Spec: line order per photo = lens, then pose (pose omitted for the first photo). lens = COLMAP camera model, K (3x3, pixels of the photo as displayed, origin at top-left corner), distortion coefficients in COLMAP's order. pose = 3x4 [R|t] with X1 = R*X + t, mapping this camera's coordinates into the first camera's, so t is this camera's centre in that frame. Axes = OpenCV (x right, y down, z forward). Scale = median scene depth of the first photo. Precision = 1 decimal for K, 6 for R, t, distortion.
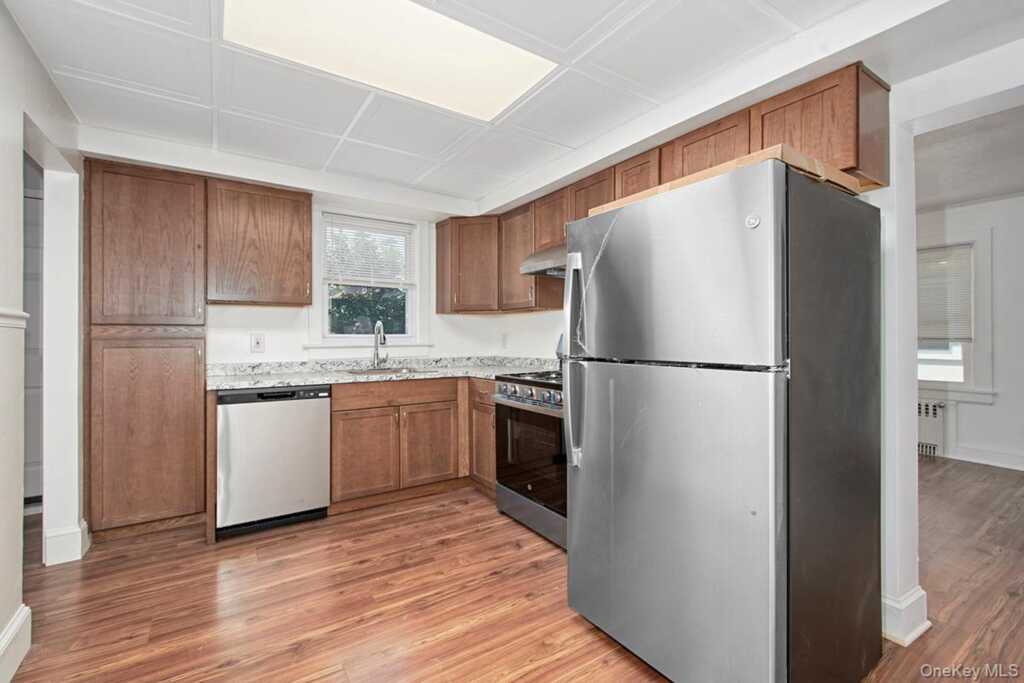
lens RADIAL K [[446.2, 0, 498.2], [0, 446.2, 333.9], [0, 0, 1]] dist [0.001051, -0.000005]
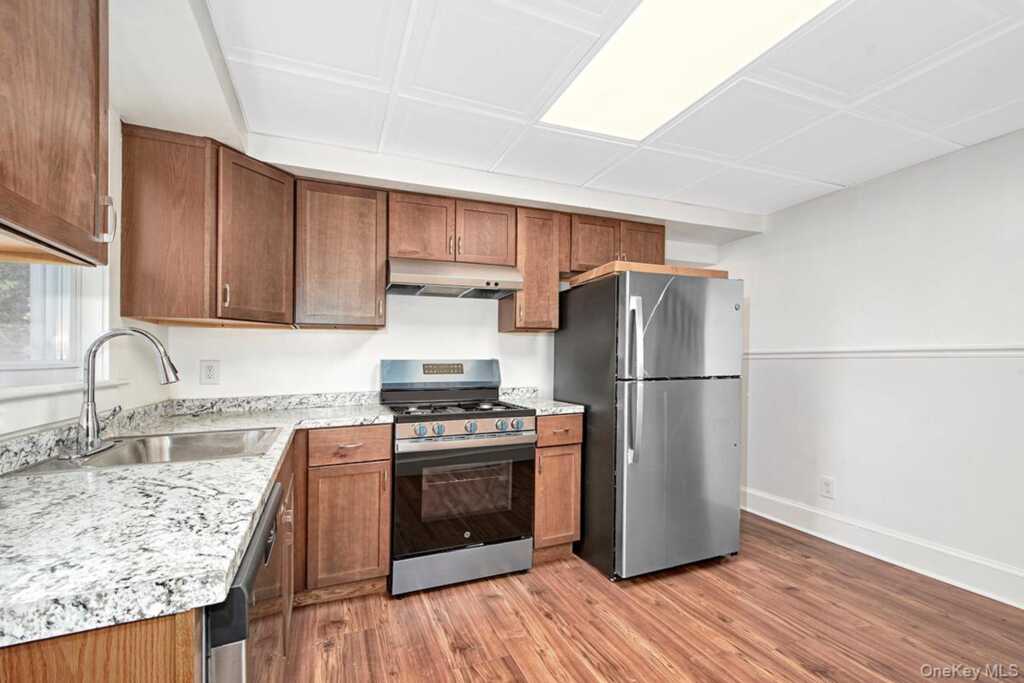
lens RADIAL K [[454.2, 0, 514.4], [0, 454.2, 367.1], [0, 0, 1]] dist [0.000116, 0.000184]
pose [[0.172923, -0.008780, 0.984896, -0.826814], [-0.002859, 0.999952, 0.009416, 0.005885], [-0.984931, -0.004444, 0.172889, 0.790009]]
